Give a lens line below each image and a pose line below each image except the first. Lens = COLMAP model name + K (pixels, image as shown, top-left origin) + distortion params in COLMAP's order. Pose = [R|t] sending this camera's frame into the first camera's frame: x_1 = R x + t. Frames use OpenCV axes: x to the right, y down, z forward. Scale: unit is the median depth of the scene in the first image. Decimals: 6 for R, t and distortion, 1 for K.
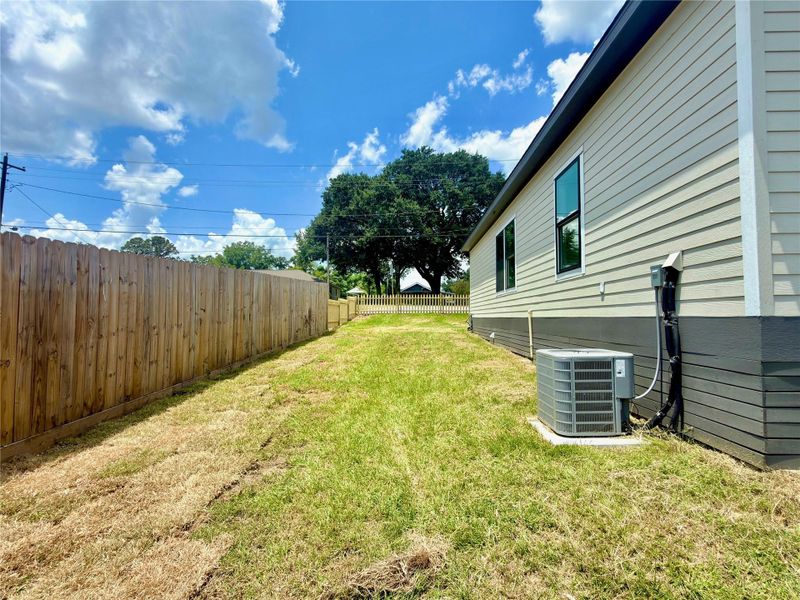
lens RADIAL K [[378.6, 0, 411.1], [0, 378.6, 311.4], [0, 0, 1]] dist [0.000922, 0.001182]
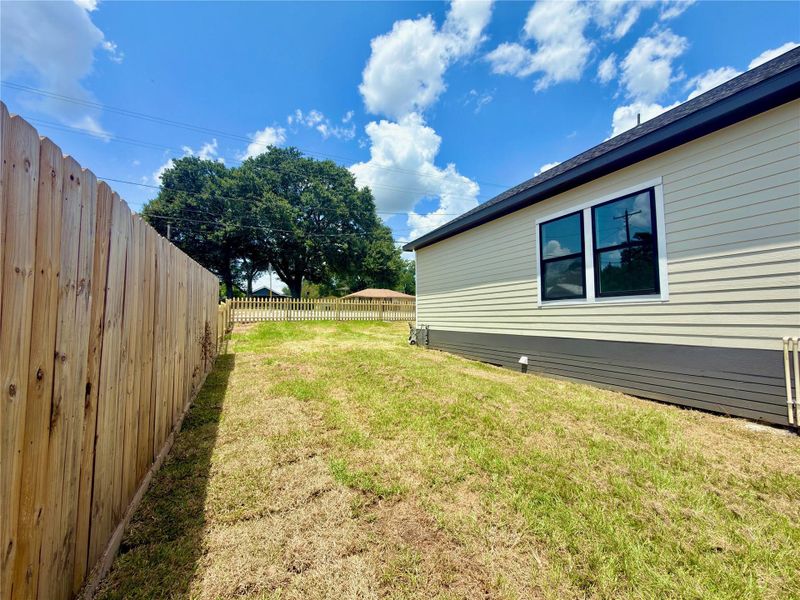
lens RADIAL K [[308.4, 0, 400.0], [0, 308.4, 300.0], [0, 0, 1]] dist [0.000945, 0.000052]
pose [[0.893034, 0.025714, 0.449253, -0.056642], [-0.006099, 0.998966, -0.045054, -0.004532], [-0.449947, 0.037495, 0.892268, 0.143224]]
